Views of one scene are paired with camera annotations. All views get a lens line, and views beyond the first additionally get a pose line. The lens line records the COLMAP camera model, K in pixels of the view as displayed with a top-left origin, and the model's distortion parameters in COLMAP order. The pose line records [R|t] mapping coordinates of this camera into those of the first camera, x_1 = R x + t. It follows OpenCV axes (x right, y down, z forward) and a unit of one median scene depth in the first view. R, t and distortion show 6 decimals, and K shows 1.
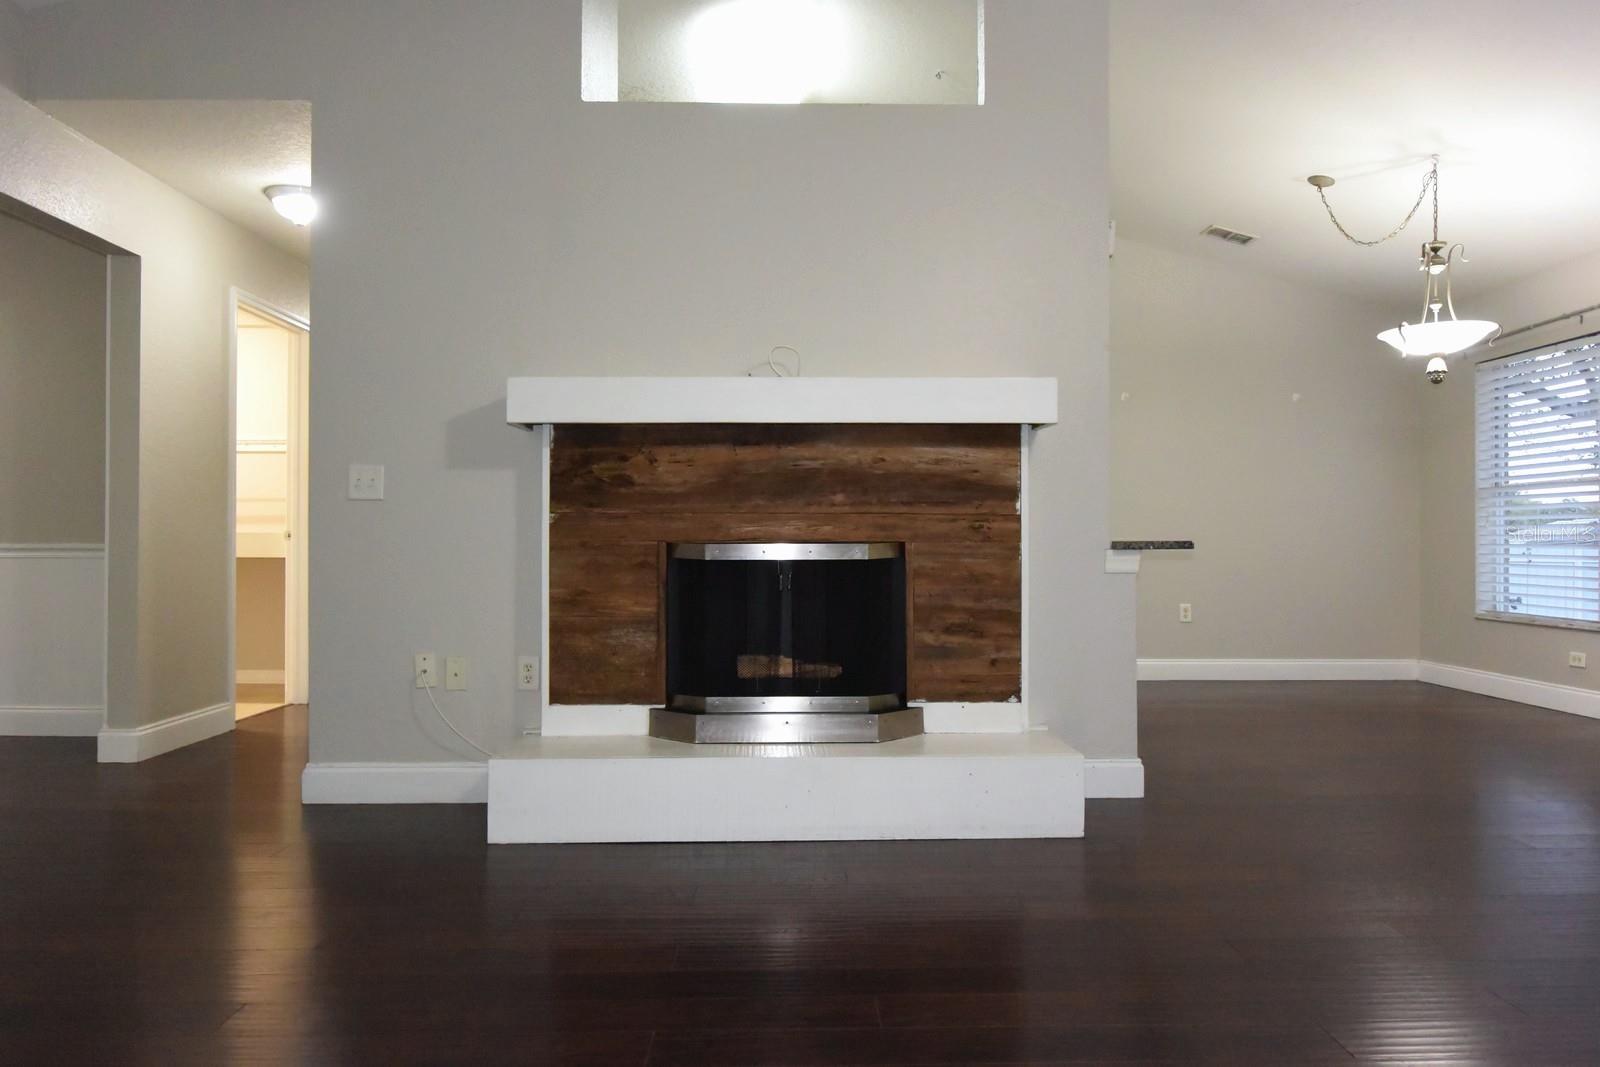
lens RADIAL K [[1102.0, 0, 816.7], [0, 1102.0, 542.8], [0, 0, 1]] dist [-0.006082, -0.007379]
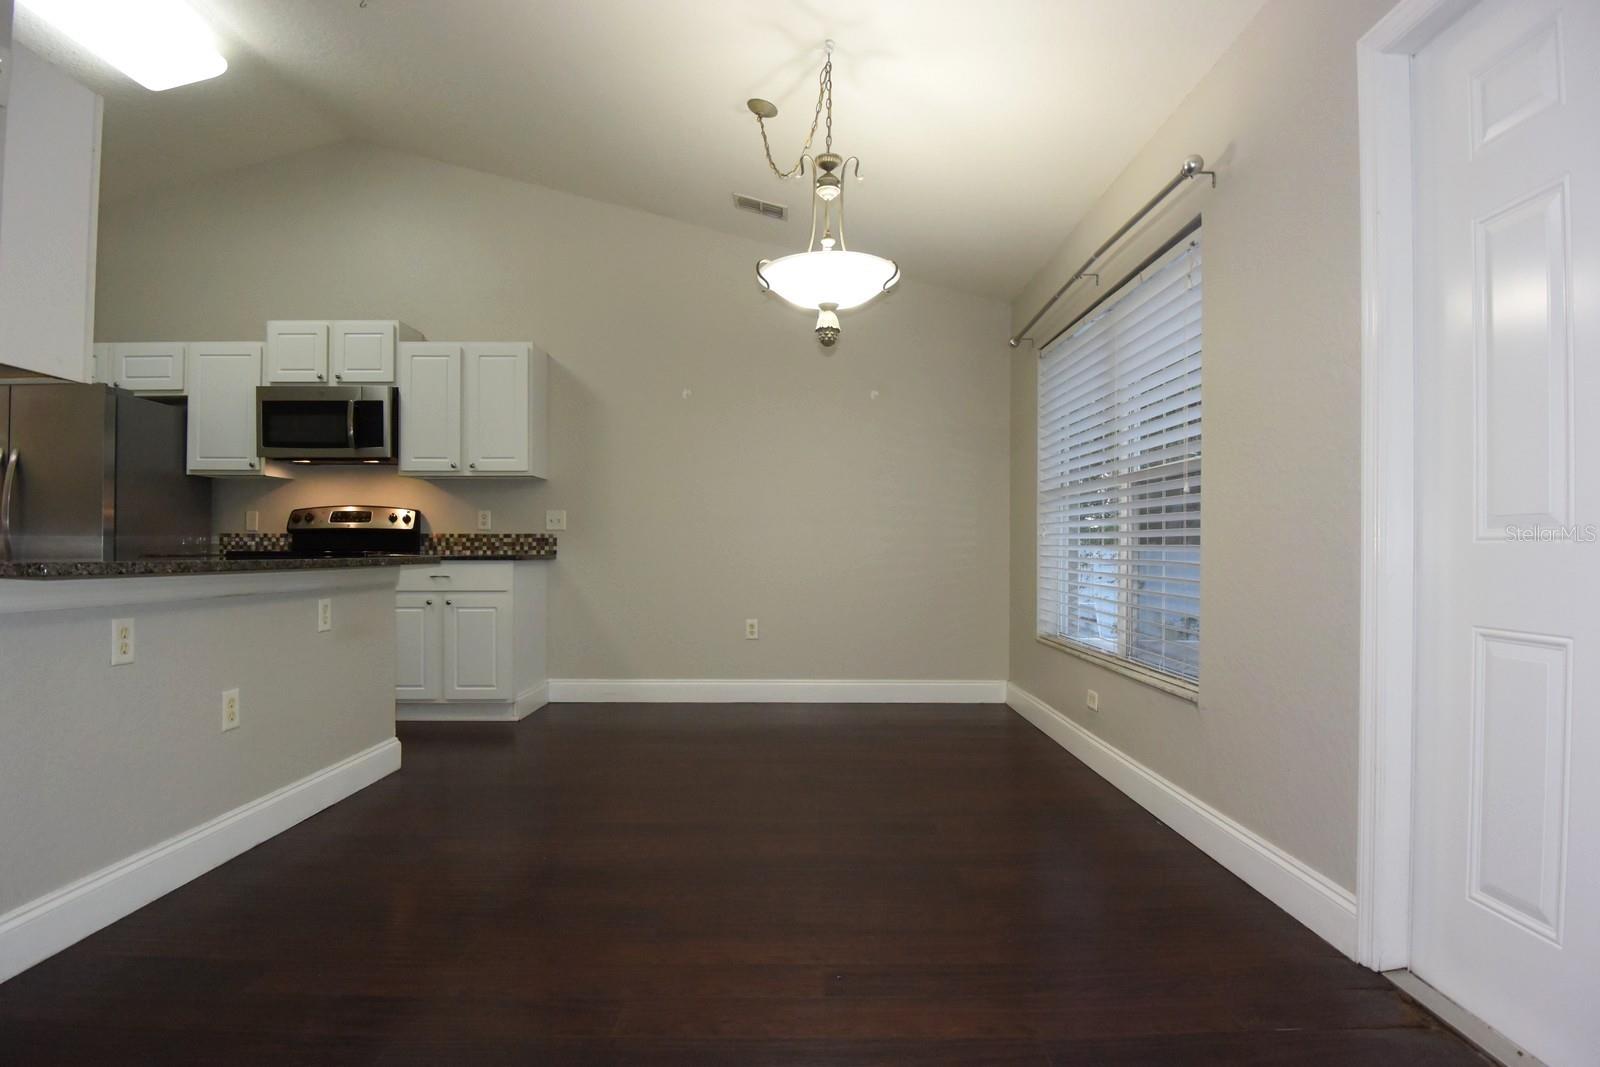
lens RADIAL K [[838.8, 0, 804.2], [0, 838.8, 551.6], [0, 0, 1]] dist [-0.008834, -0.020285]
pose [[0.999611, 0.001664, -0.027840, 0.779206], [-0.001487, 0.999979, 0.006363, -0.010668], [0.027850, -0.006319, 0.999592, 0.590334]]
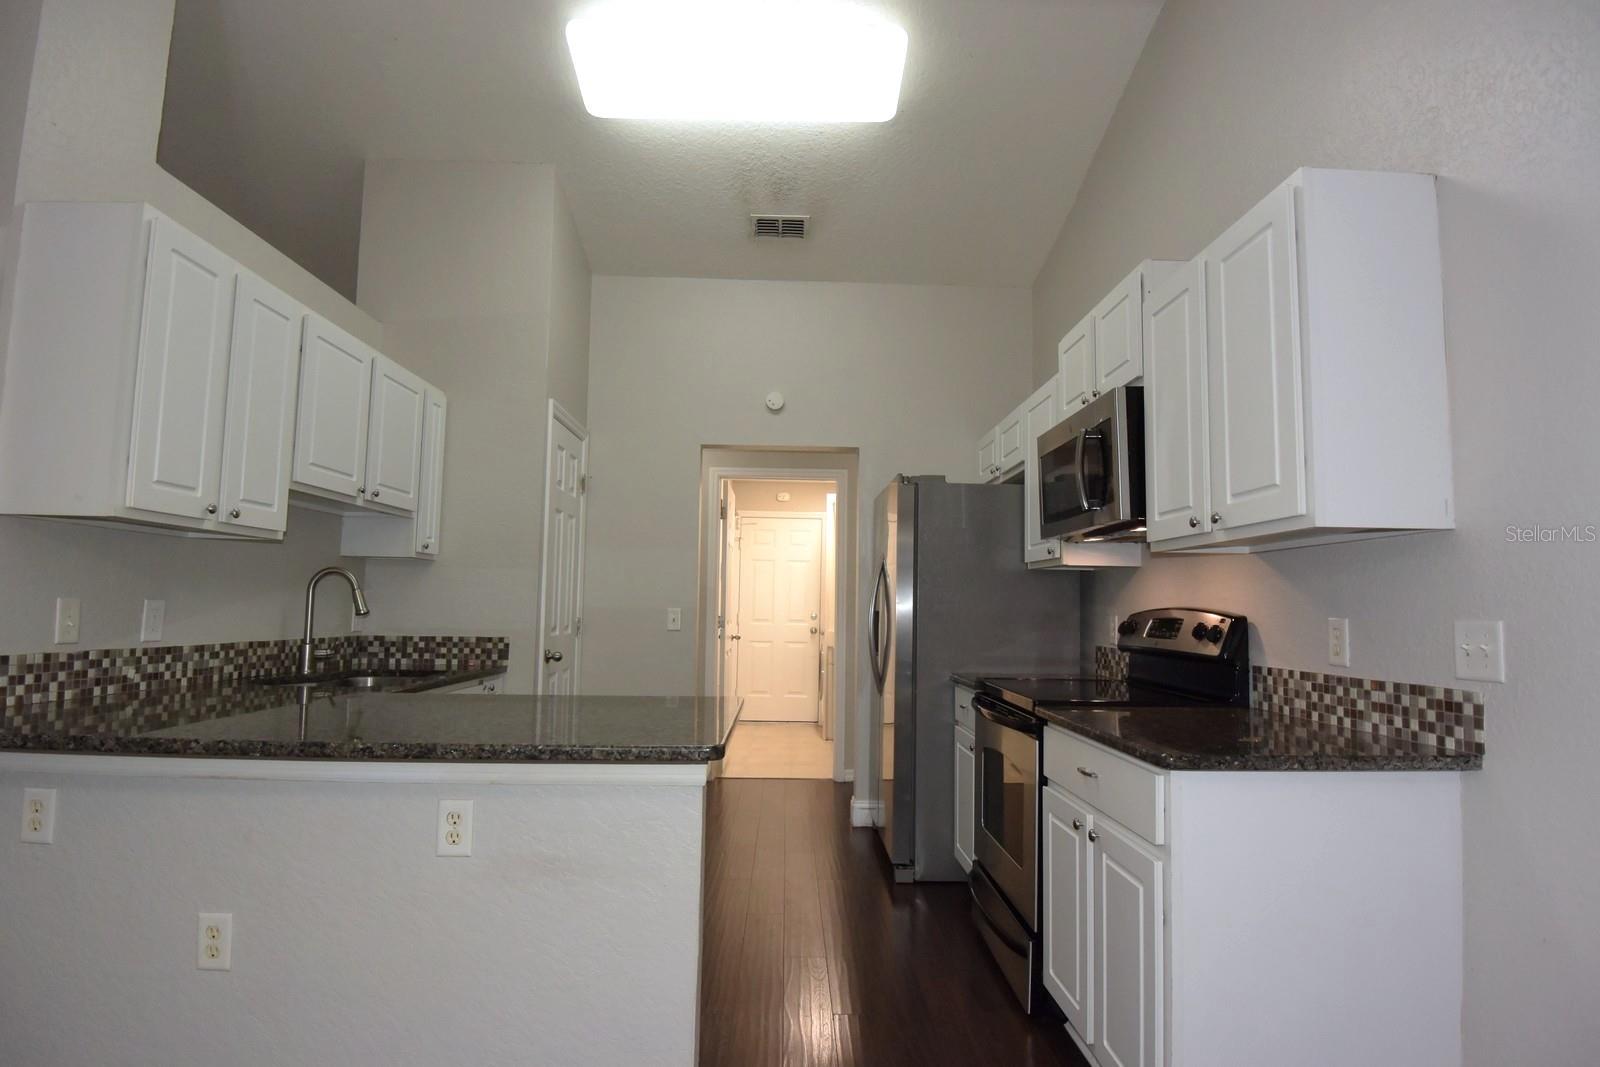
lens RADIAL K [[838.8, 0, 812.3], [0, 838.8, 537.2], [0, 0, 1]] dist [-0.008834, -0.020285]
pose [[-0.001425, -0.083966, -0.996468, 0.781776], [-0.011478, 0.996404, -0.083945, -0.071716], [0.999933, 0.011318, -0.002384, 1.591664]]
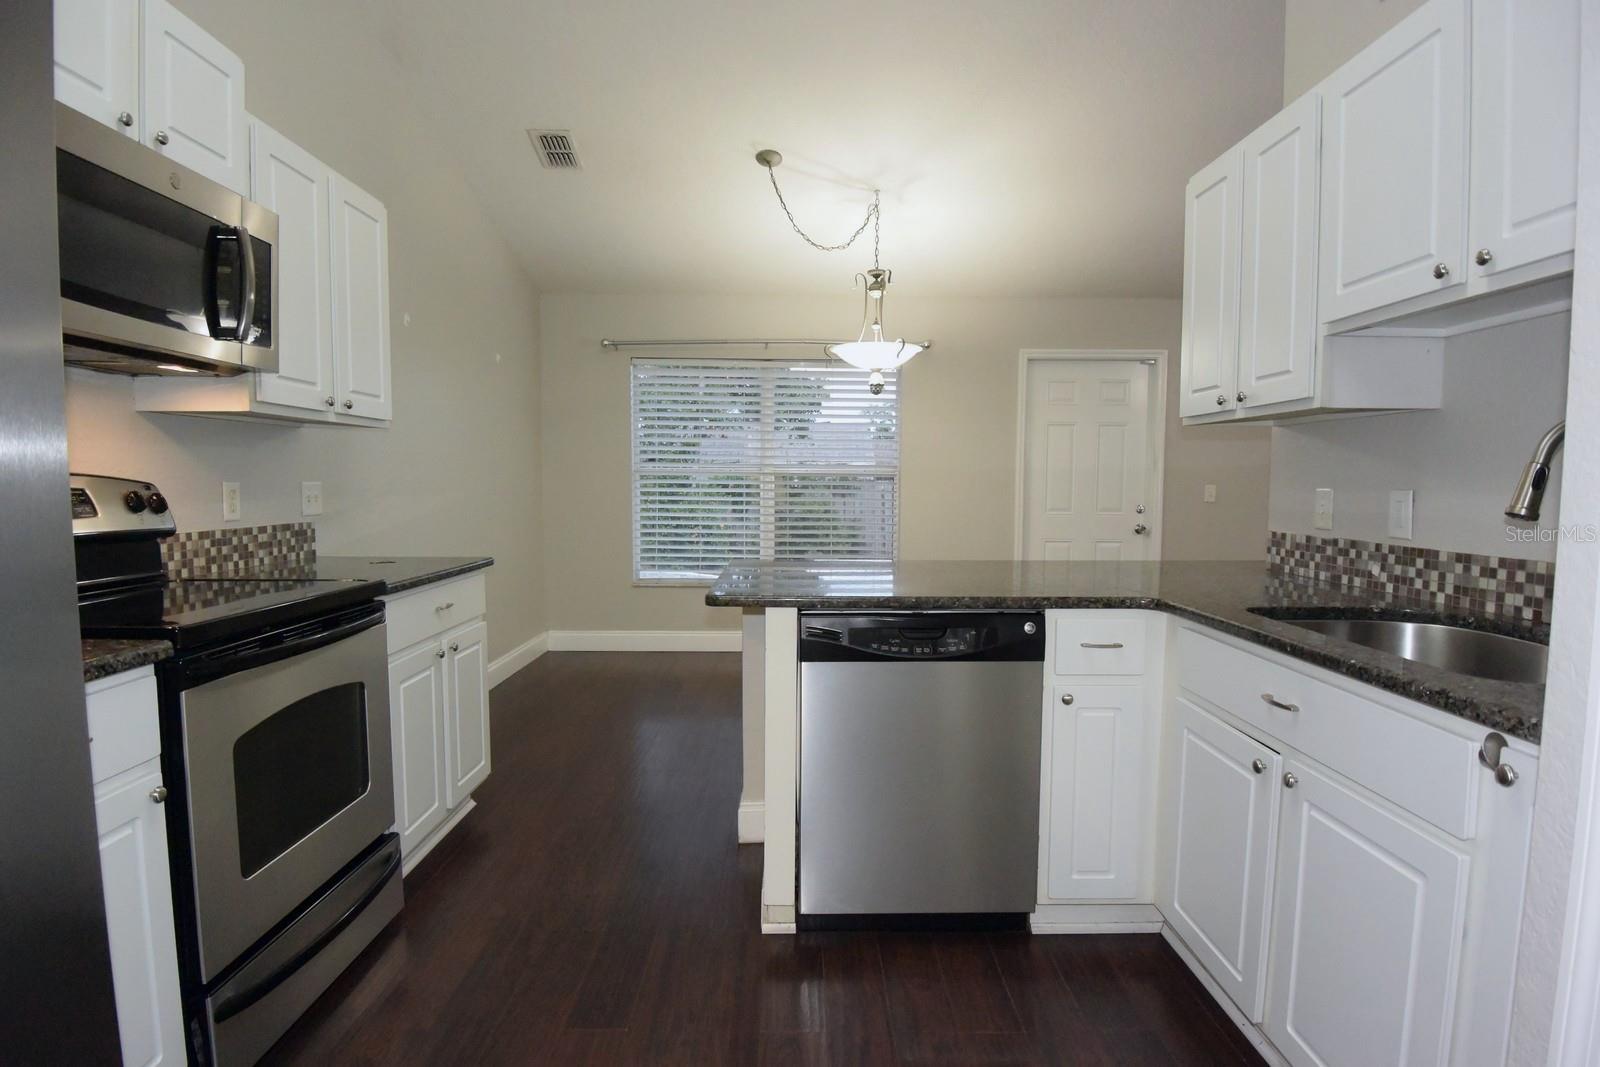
lens RADIAL K [[838.8, 0, 806.2], [0, 838.8, 541.7], [0, 0, 1]] dist [-0.008834, -0.020285]
pose [[0.019447, -0.071597, 0.997244, -0.457293], [-0.009189, 0.997378, 0.071786, -0.073091], [-0.999769, -0.010560, 0.018738, 1.458454]]
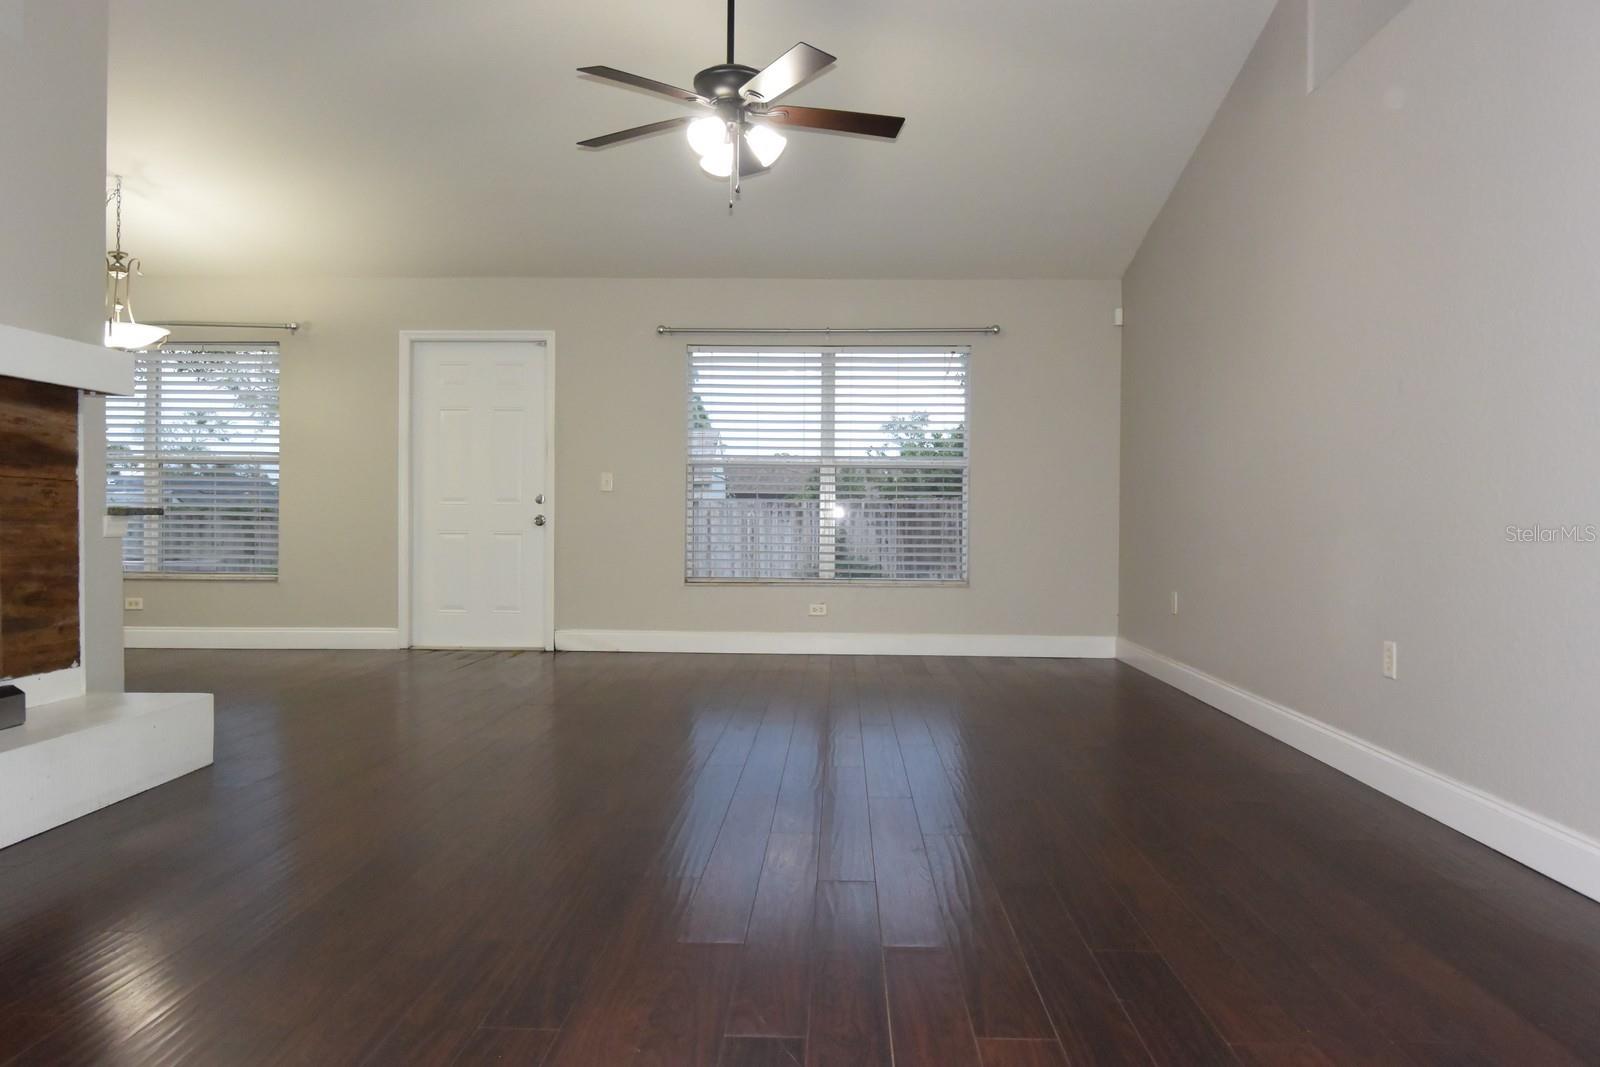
lens RADIAL K [[1102.0, 0, 806.8], [0, 1102.0, 532.8], [0, 0, 1]] dist [-0.006082, -0.007379]
pose [[0.053784, -0.013578, 0.998460, -0.783269], [-0.011647, 0.999831, 0.014224, 0.000065], [-0.998485, -0.012394, 0.053617, 0.280073]]
